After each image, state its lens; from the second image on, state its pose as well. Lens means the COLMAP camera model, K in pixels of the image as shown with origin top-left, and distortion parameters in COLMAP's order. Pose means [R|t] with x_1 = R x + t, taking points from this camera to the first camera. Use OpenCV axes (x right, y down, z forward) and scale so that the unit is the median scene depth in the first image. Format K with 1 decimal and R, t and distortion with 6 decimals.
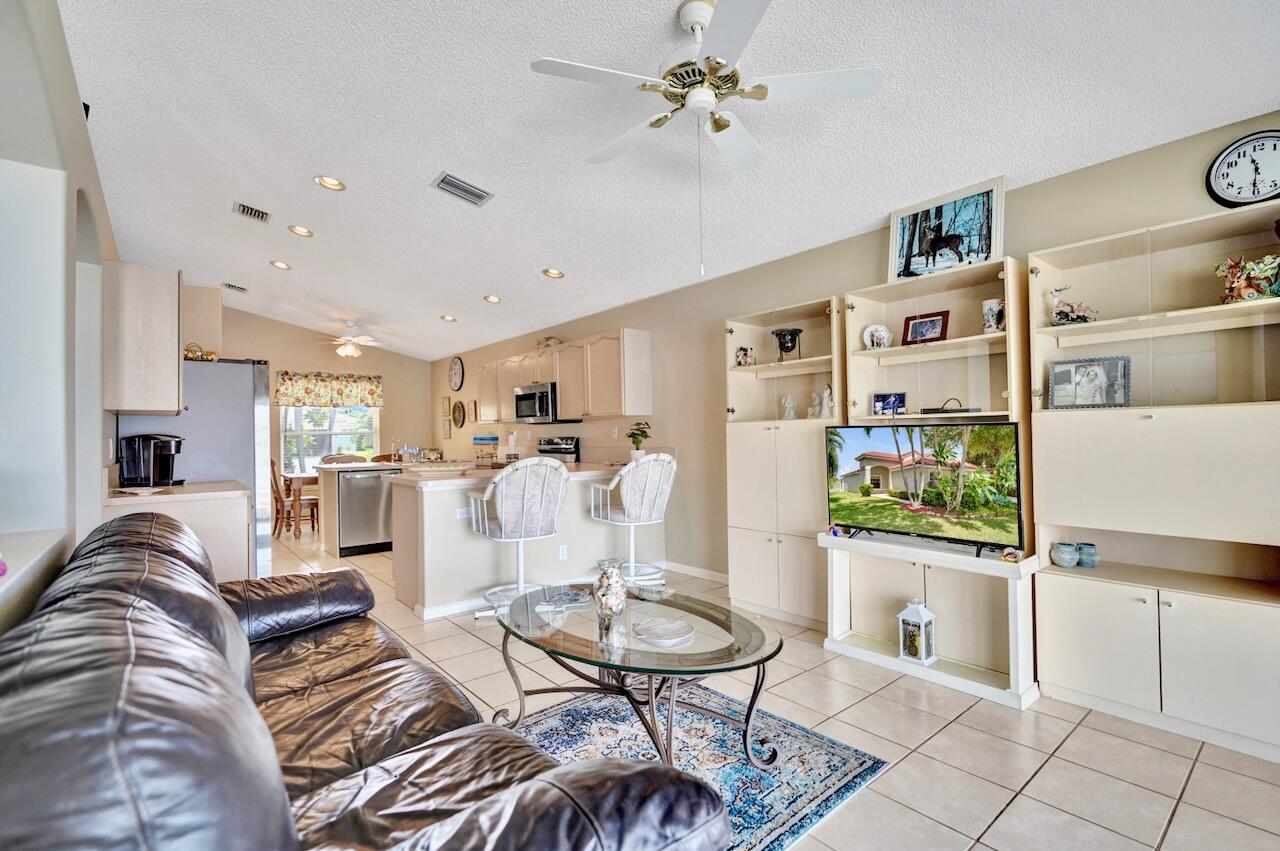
lens RADIAL K [[576.6, 0, 618.5], [0, 576.6, 430.7], [0, 0, 1]] dist [0.009309, 0.000289]
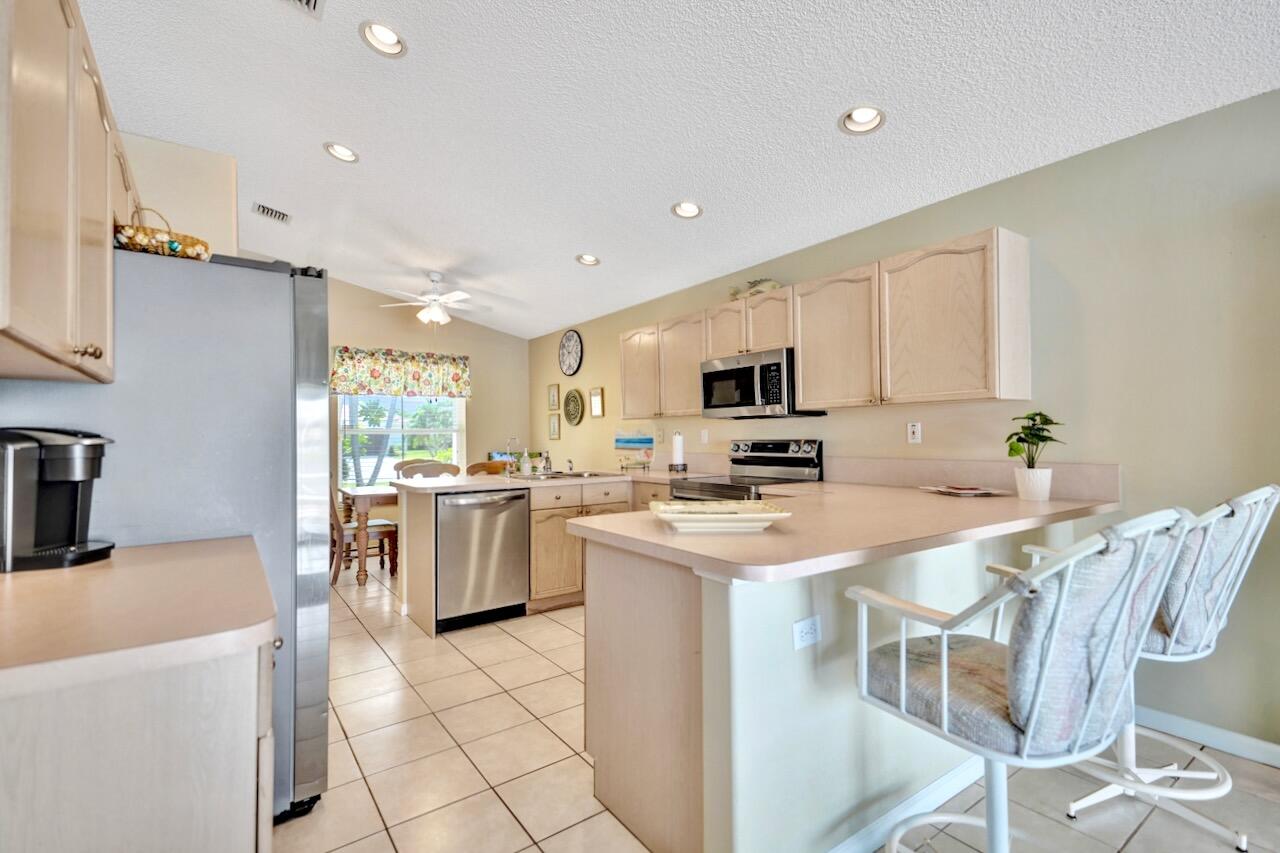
lens RADIAL K [[576.6, 0, 642.6], [0, 576.6, 429.4], [0, 0, 1]] dist [0.009309, 0.000289]
pose [[0.999318, 0.005022, -0.036594, -0.196108], [-0.005179, 0.999978, -0.004197, 0.003383], [0.036572, 0.004384, 0.999321, 0.322067]]
